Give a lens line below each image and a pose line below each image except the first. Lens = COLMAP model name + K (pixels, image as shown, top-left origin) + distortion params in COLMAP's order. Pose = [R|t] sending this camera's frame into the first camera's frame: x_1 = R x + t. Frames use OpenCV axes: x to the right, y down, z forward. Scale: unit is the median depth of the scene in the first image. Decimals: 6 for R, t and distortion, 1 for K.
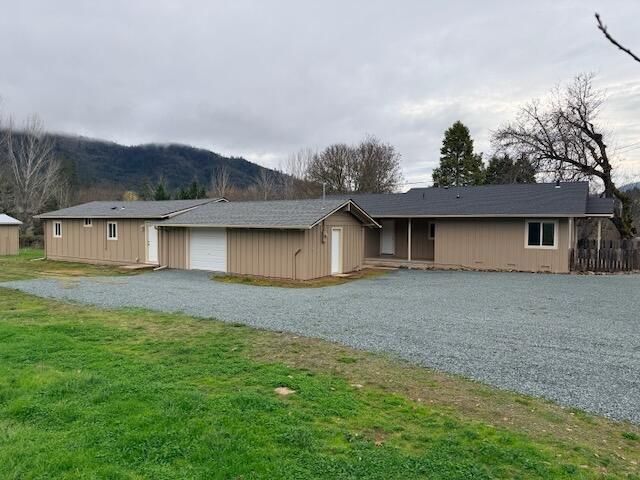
lens RADIAL K [[444.6, 0, 321.3], [0, 444.6, 239.8], [0, 0, 1]] dist [0.056545, -0.072183]
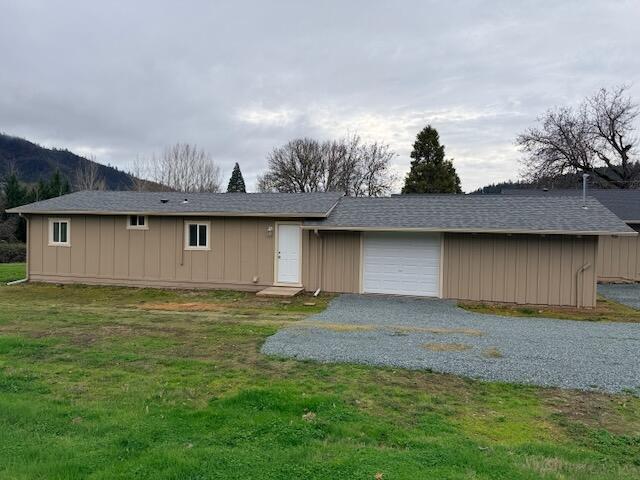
lens RADIAL K [[444.6, 0, 323.4], [0, 444.6, 226.5], [0, 0, 1]] dist [0.056545, -0.072183]
pose [[0.939328, 0.013430, 0.342757, -0.451810], [-0.000264, 0.999261, -0.038431, -0.007607], [-0.343020, 0.036009, 0.938638, 0.296309]]
